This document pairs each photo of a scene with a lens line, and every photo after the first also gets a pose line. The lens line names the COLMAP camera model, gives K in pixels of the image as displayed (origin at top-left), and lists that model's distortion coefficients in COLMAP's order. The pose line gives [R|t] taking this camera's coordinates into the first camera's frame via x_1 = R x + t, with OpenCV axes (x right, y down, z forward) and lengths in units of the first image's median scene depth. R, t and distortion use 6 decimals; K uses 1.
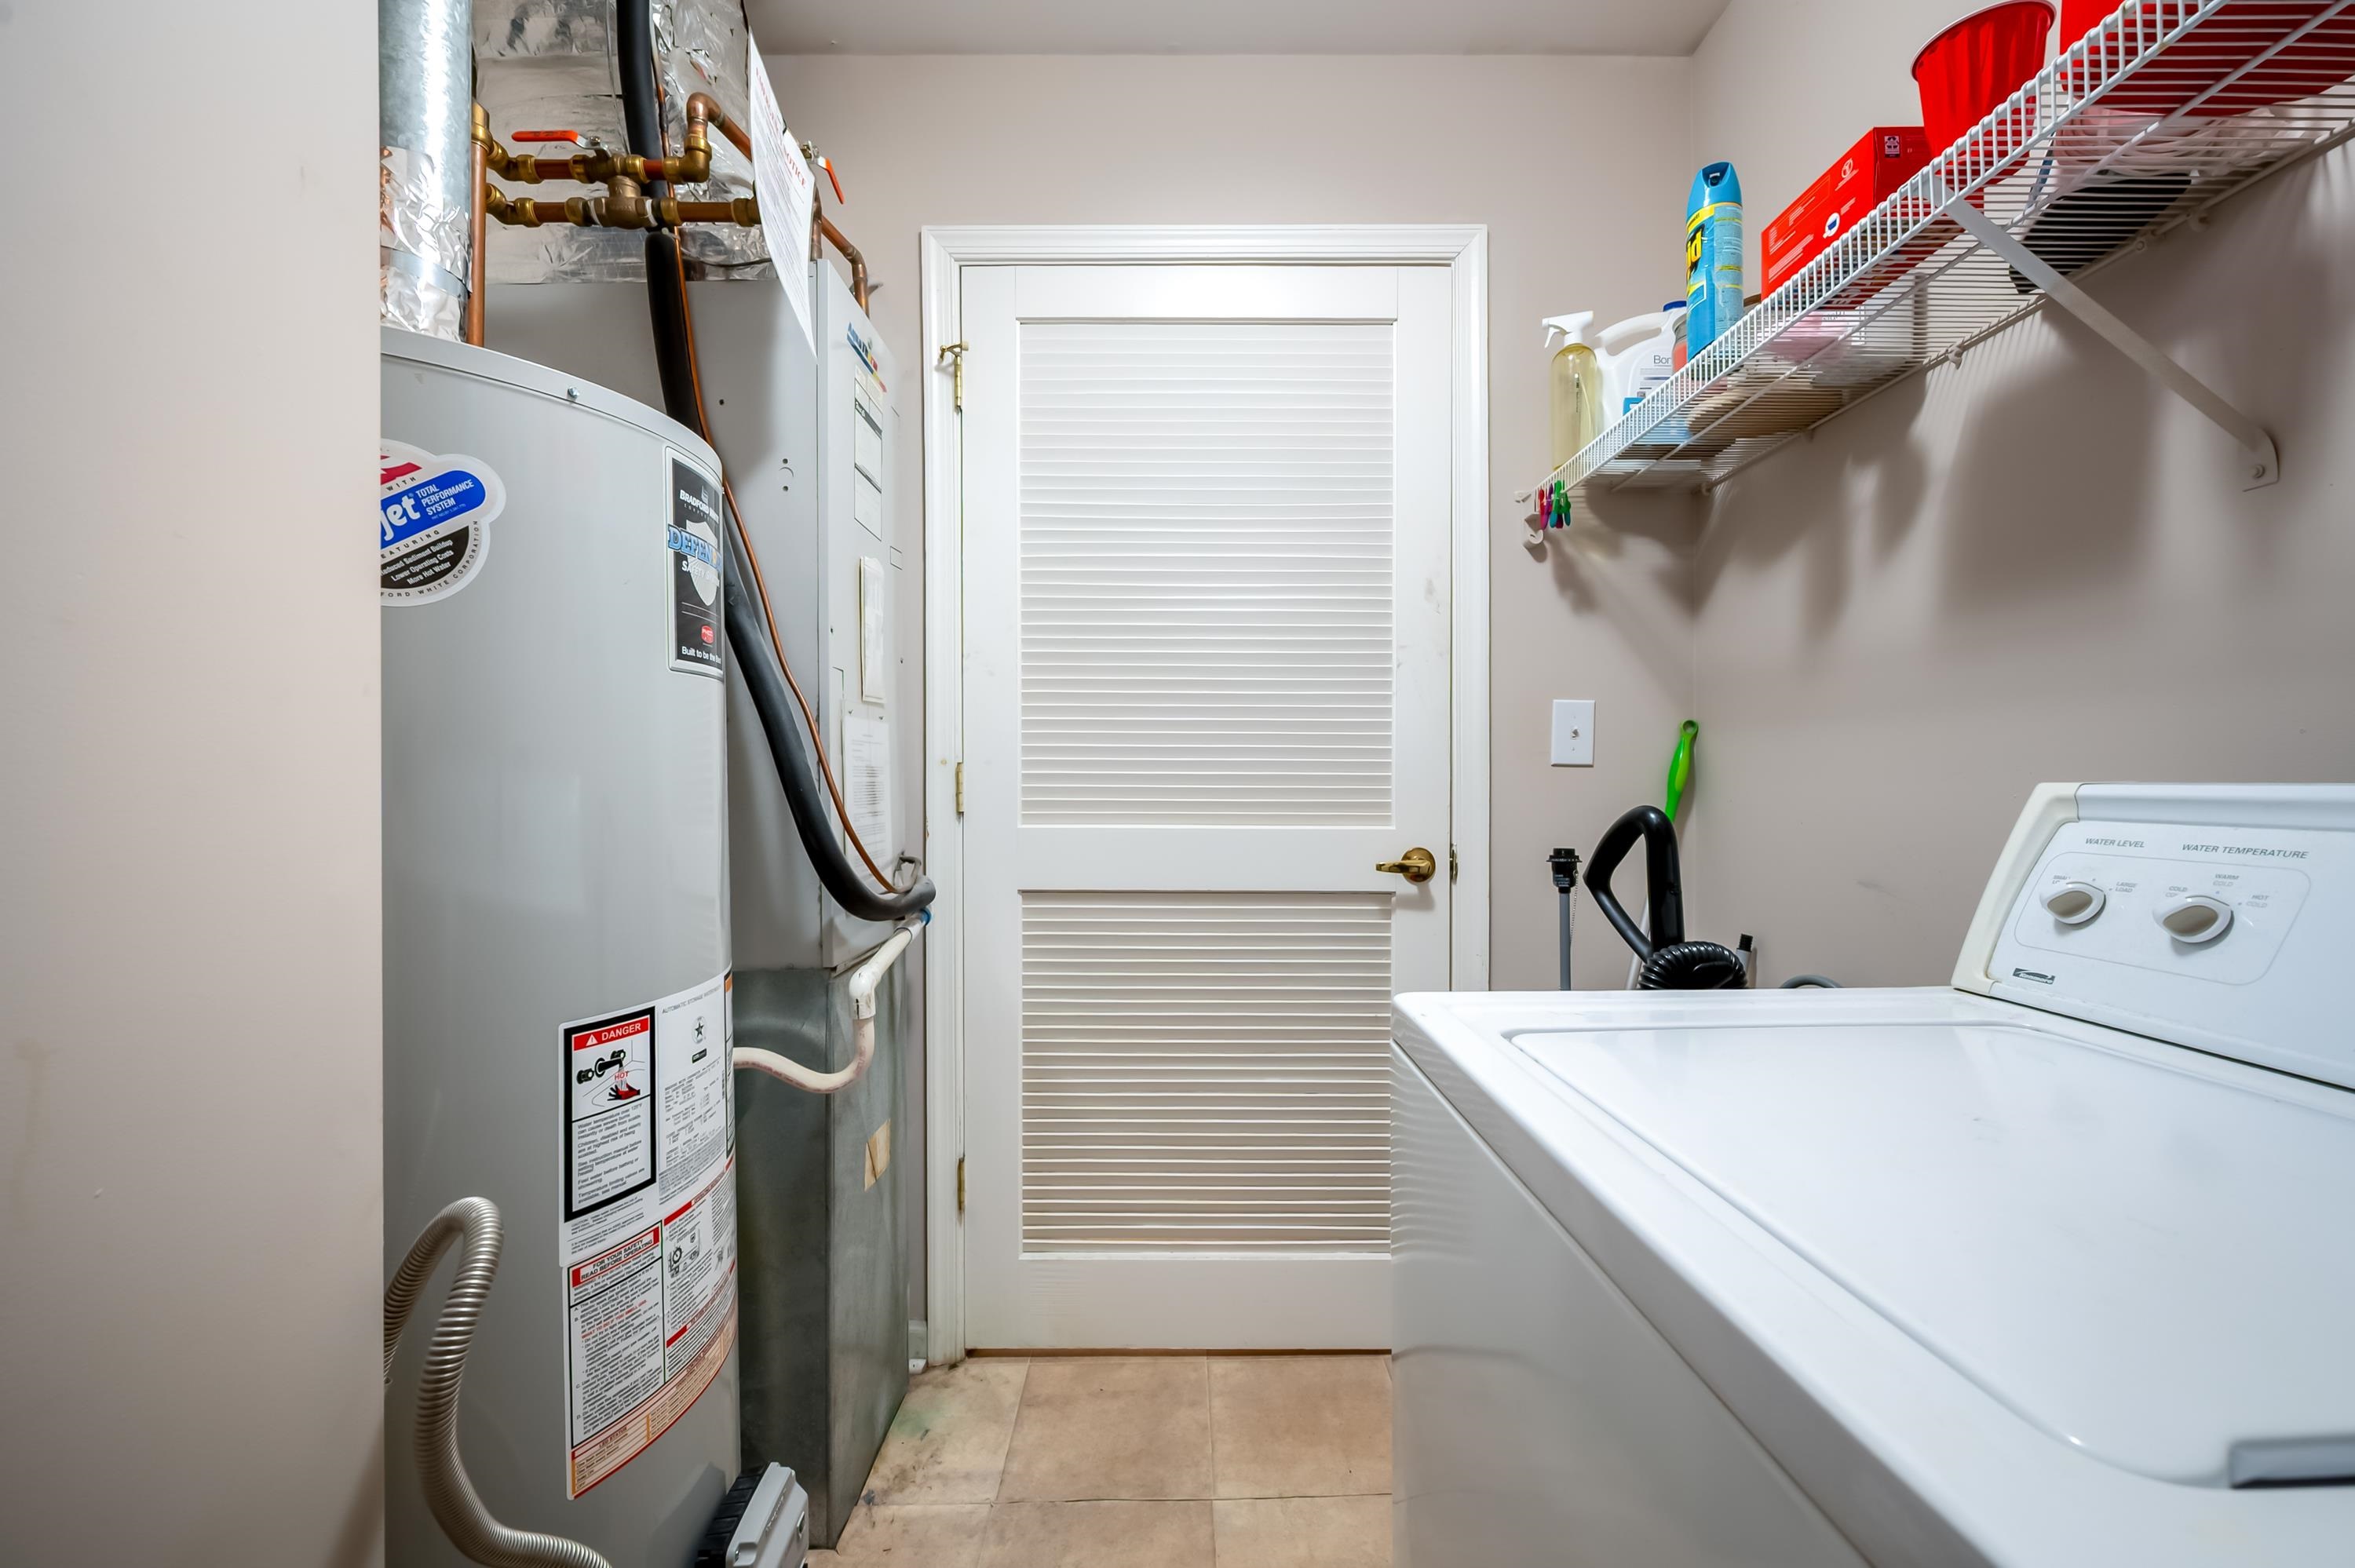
lens RADIAL K [[969.9, 0, 1177.5], [0, 969.9, 788.0], [0, 0, 1]] dist [0.000346, 0.000039]
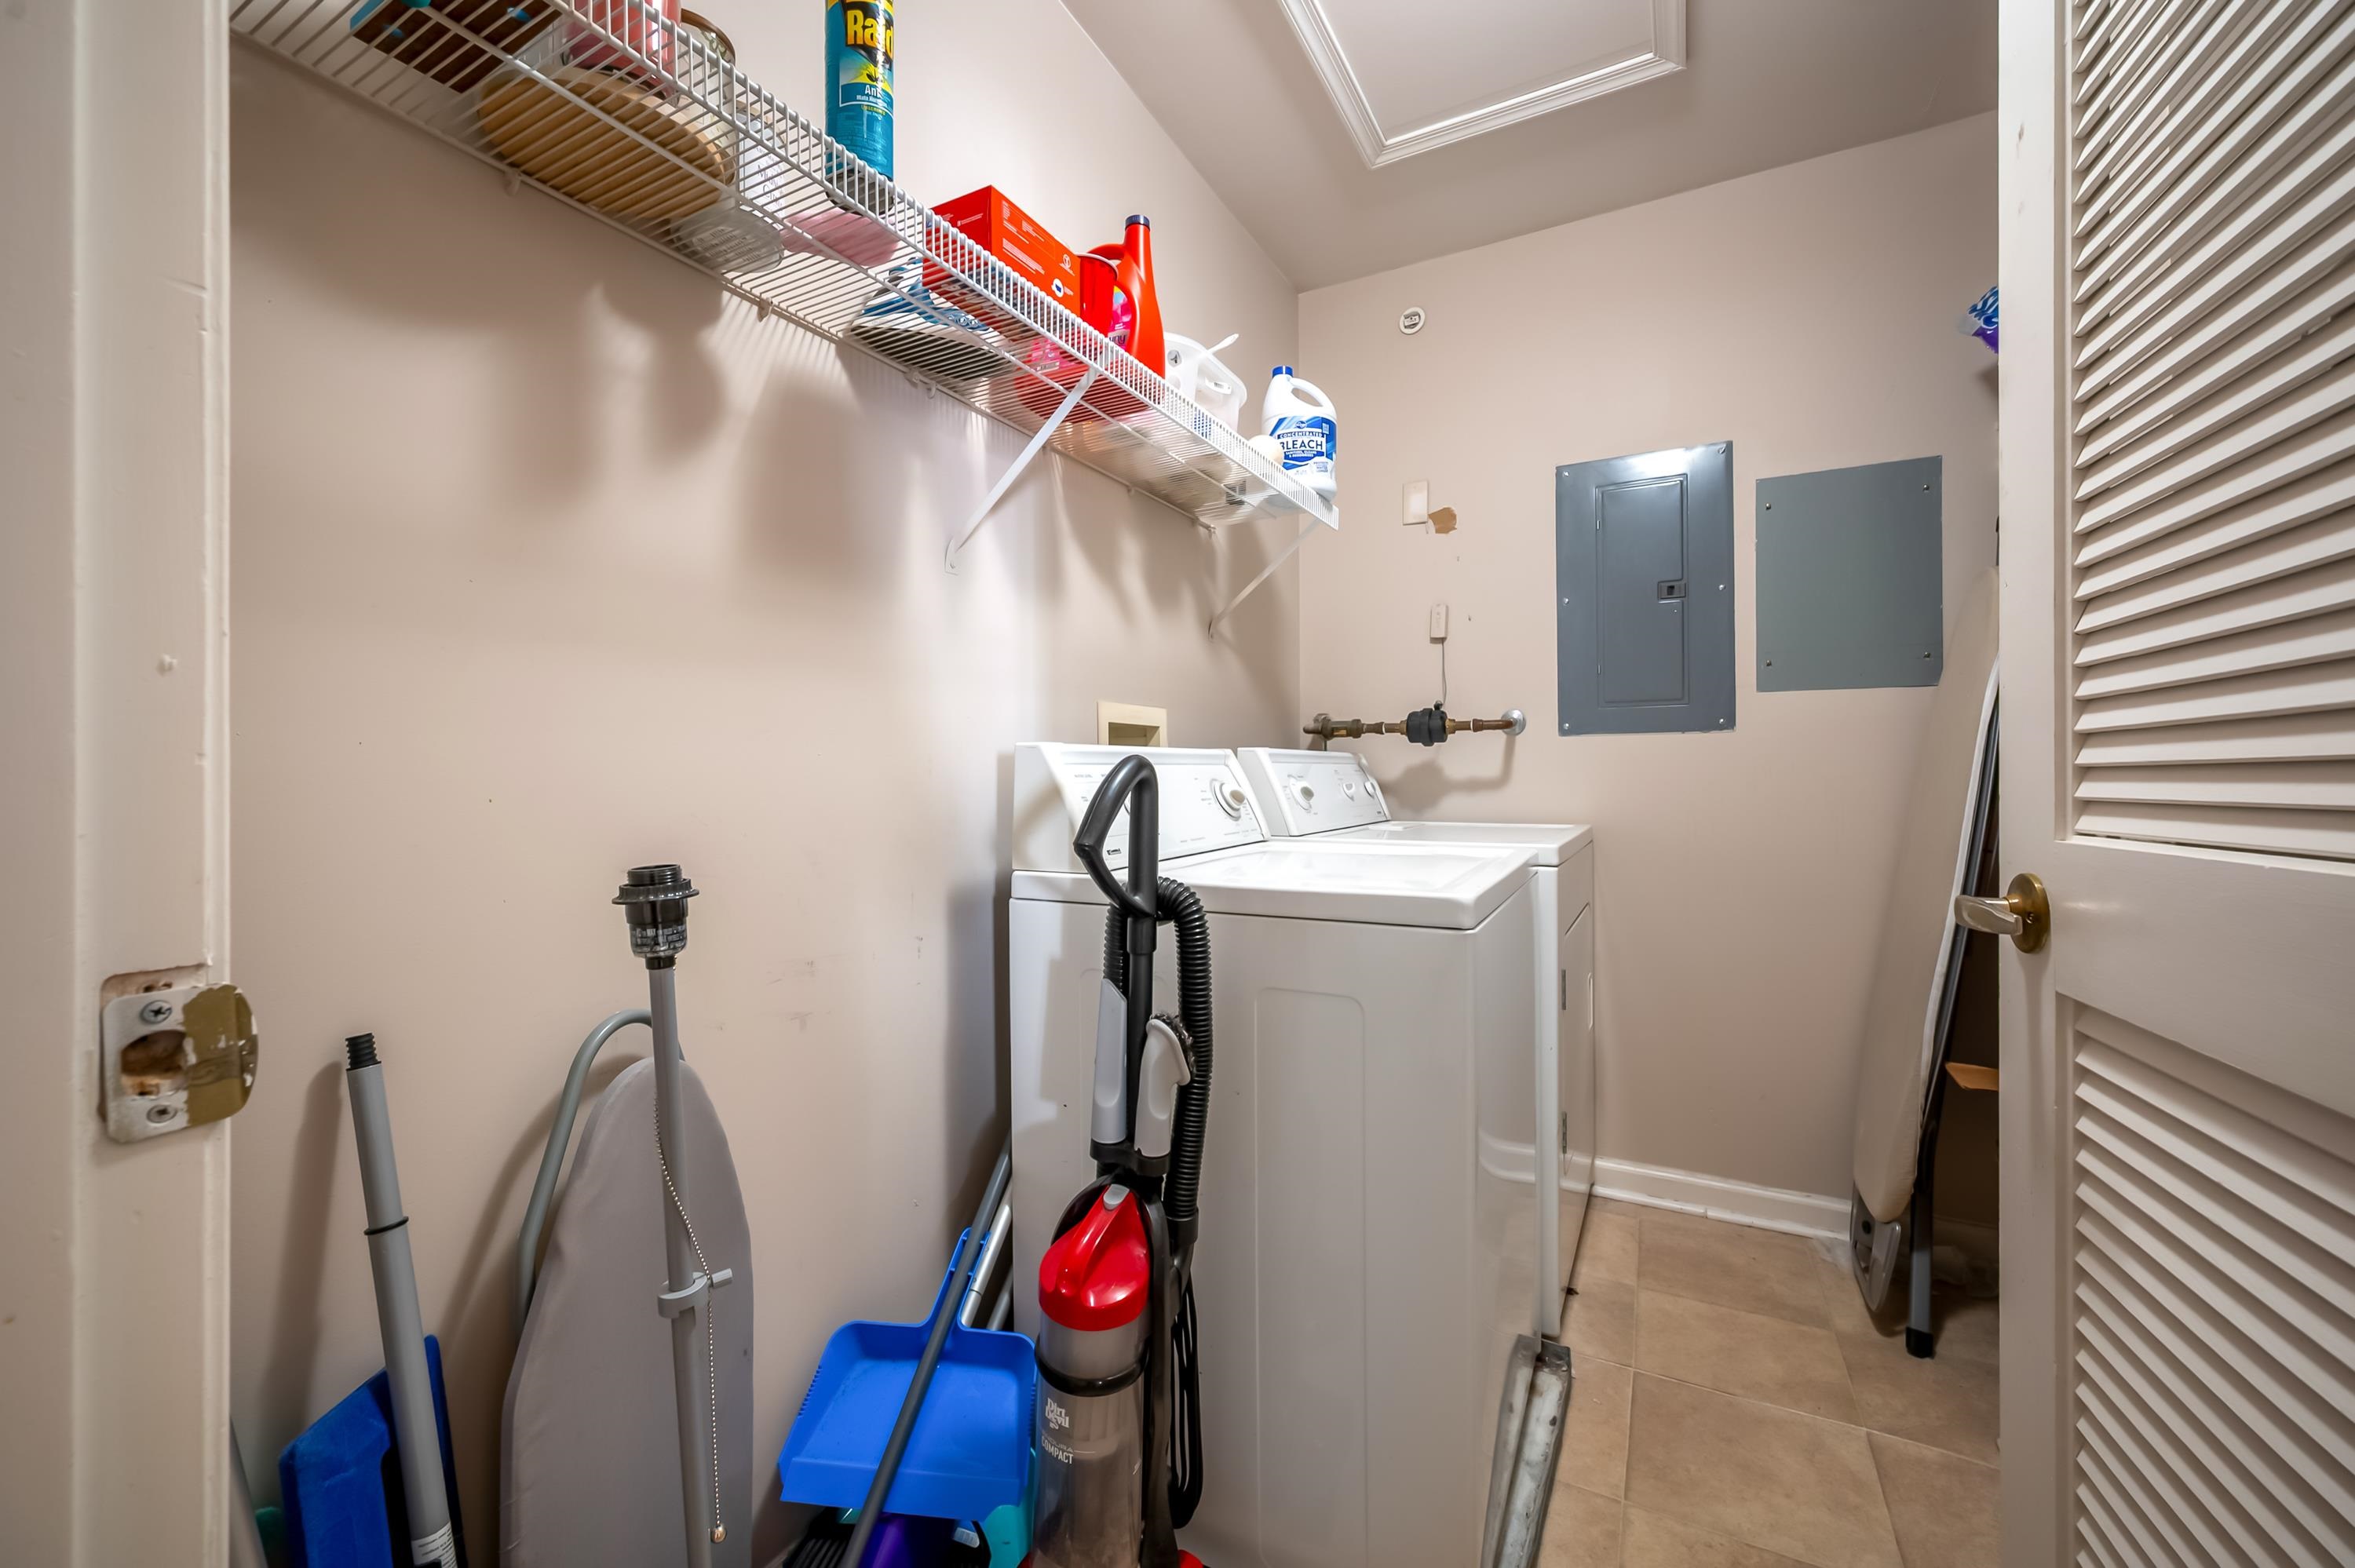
lens RADIAL K [[969.9, 0, 1179.7], [0, 969.9, 779.8], [0, 0, 1]] dist [0.000346, 0.000039]
pose [[-0.875455, -0.000495, 0.483300, -0.038049], [0.001430, 0.999992, 0.003614, 0.026545], [-0.483298, 0.003855, -0.875447, 1.593142]]
